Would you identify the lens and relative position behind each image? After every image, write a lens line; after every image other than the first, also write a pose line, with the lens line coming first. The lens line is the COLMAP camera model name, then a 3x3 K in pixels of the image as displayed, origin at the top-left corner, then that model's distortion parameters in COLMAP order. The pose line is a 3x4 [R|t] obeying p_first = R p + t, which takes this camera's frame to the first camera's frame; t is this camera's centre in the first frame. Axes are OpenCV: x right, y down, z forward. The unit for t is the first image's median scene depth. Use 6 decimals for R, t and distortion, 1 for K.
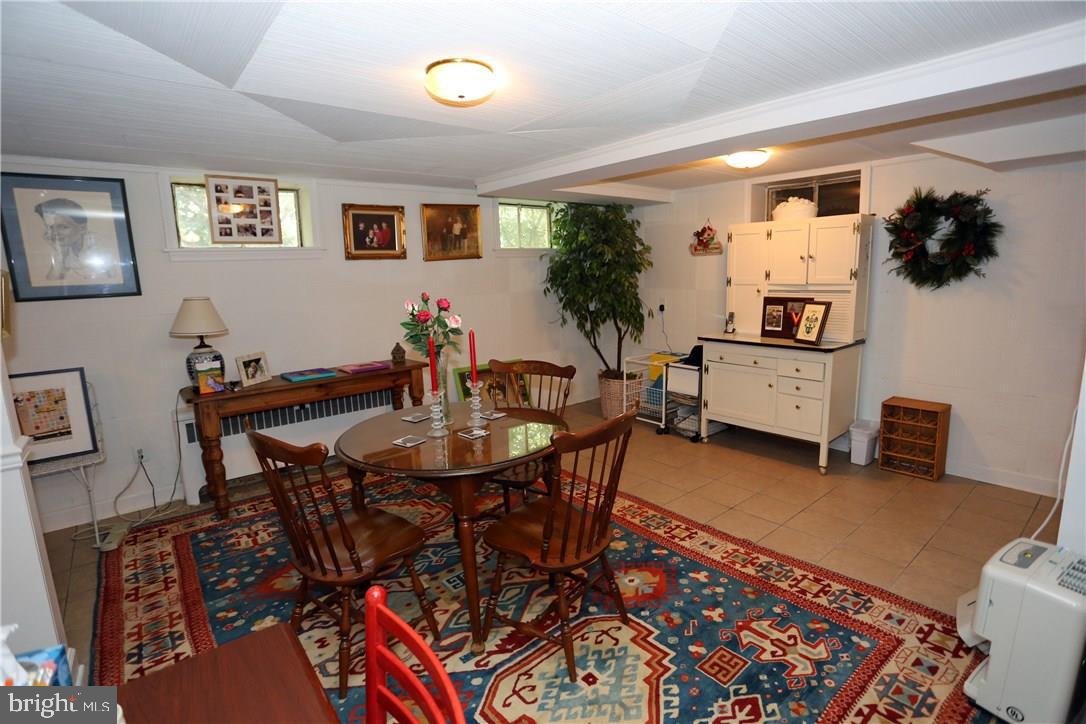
lens RADIAL K [[530.9, 0, 540.7], [0, 530.9, 359.3], [0, 0, 1]] dist [-0.081761, 0.037365]
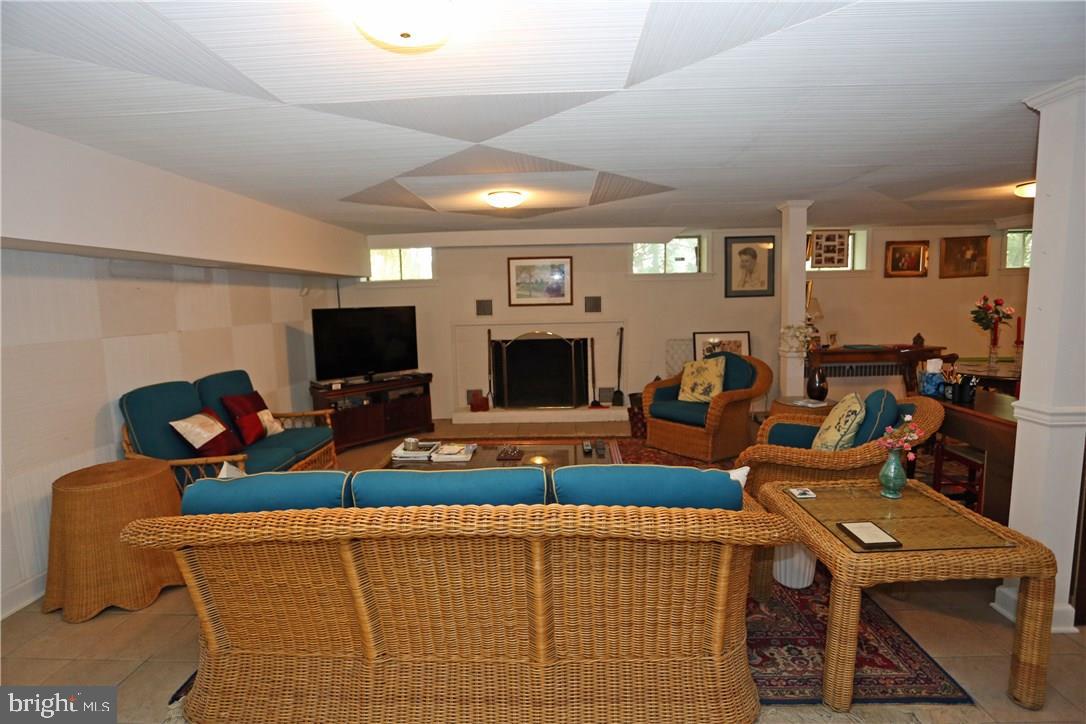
lens RADIAL K [[530.9, 0, 540.7], [0, 530.9, 359.3], [0, 0, 1]] dist [-0.081761, 0.037365]
pose [[0.750617, 0.084094, -0.655364, -0.131300], [-0.104277, 0.994515, 0.008180, 0.156896], [0.652457, 0.062199, 0.755269, -0.869082]]
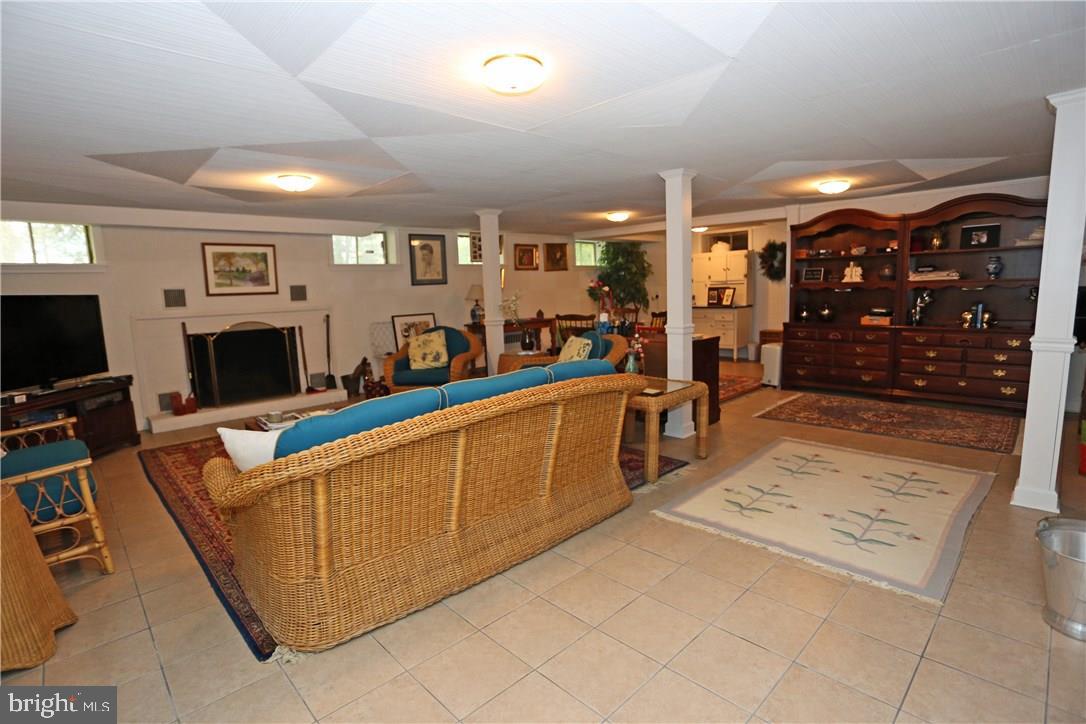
lens RADIAL K [[530.9, 0, 540.7], [0, 530.9, 359.3], [0, 0, 1]] dist [-0.081761, 0.037365]
pose [[0.997441, -0.014803, 0.069946, -0.467891], [0.017131, 0.999315, -0.032810, 0.264512], [-0.069412, 0.033924, 0.997011, -1.235157]]
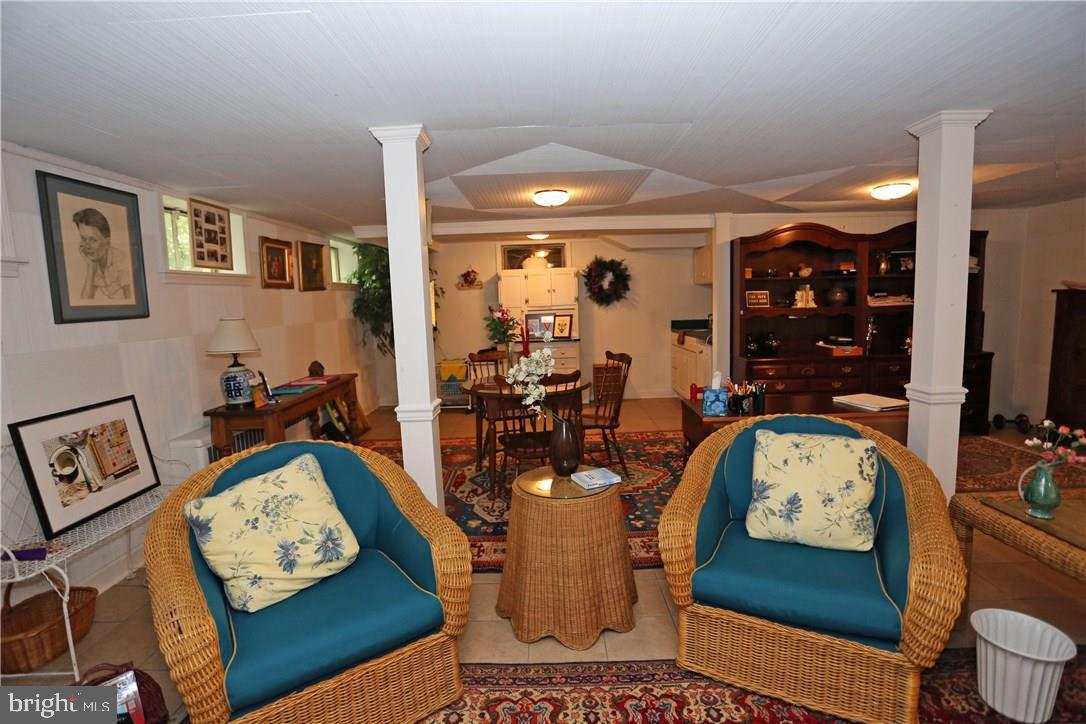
lens RADIAL K [[530.9, 0, 540.7], [0, 530.9, 359.3], [0, 0, 1]] dist [-0.081761, 0.037365]
pose [[0.646715, -0.080800, 0.758440, -0.908726], [0.139183, 0.990179, -0.013192, 0.053710], [-0.749925, 0.114094, 0.651610, -0.115376]]
